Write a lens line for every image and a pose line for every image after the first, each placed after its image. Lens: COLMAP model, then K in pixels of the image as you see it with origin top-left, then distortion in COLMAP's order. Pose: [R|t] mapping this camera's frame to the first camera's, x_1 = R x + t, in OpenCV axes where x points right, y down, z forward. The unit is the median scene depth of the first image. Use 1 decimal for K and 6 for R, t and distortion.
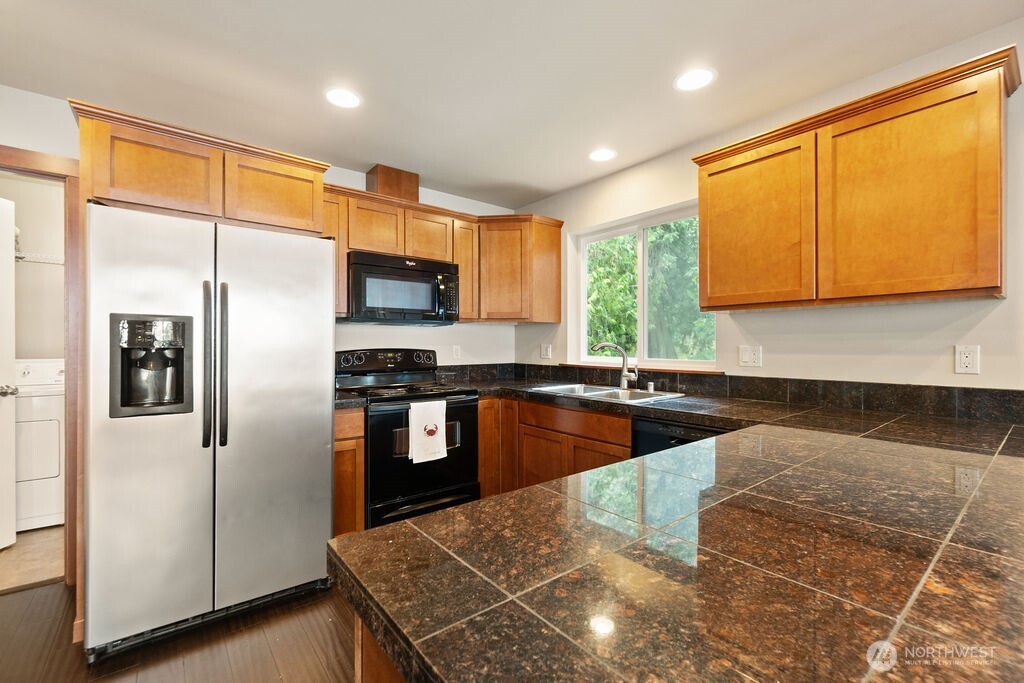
lens RADIAL K [[443.0, 0, 510.4], [0, 443.0, 347.0], [0, 0, 1]] dist [-0.009786, 0.001652]
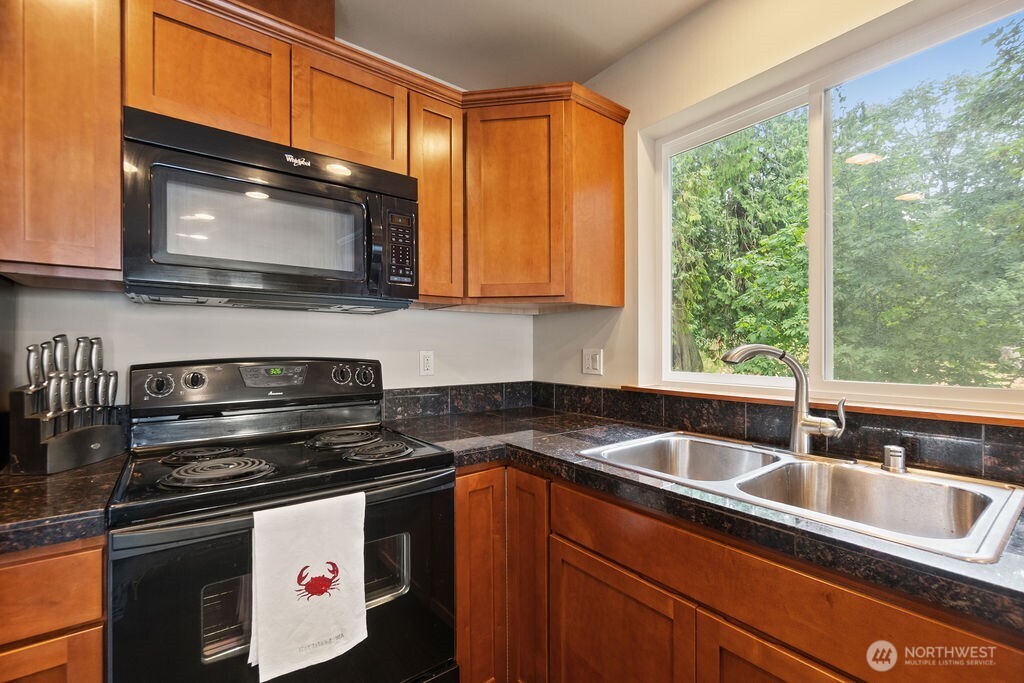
lens RADIAL K [[443.0, 0, 511.1], [0, 443.0, 348.3], [0, 0, 1]] dist [-0.009786, 0.001652]
pose [[0.999716, -0.001694, -0.023756, -0.007261], [0.001547, 0.999979, -0.006228, -0.003358], [0.023766, 0.006190, 0.999698, 0.560915]]
